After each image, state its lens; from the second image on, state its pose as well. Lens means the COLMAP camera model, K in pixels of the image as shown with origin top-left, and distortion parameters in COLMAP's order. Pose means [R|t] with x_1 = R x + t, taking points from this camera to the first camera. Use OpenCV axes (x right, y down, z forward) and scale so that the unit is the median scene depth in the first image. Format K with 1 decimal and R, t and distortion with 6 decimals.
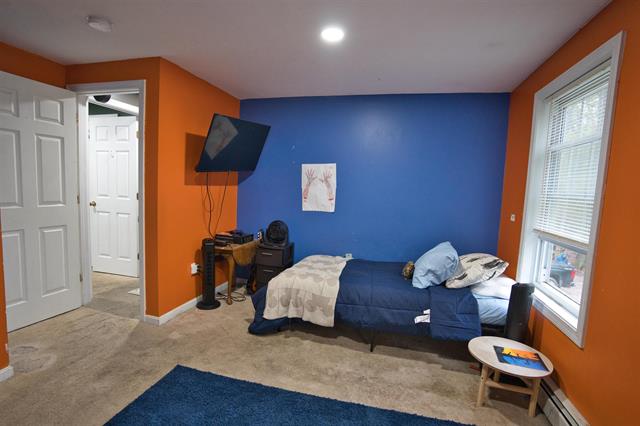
lens RADIAL K [[314.0, 0, 314.1], [0, 314.0, 212.8], [0, 0, 1]] dist [-0.016692, 0.000608]
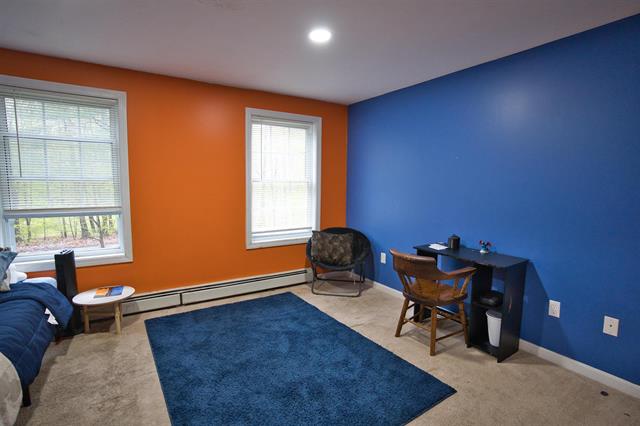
lens RADIAL K [[314.0, 0, 314.1], [0, 314.0, 212.8], [0, 0, 1]] dist [-0.016692, 0.000608]
pose [[-0.736954, -0.107988, 0.667261, -0.907458], [0.023430, 0.982482, 0.184880, -0.132751], [-0.675536, 0.151882, -0.721514, 1.257153]]
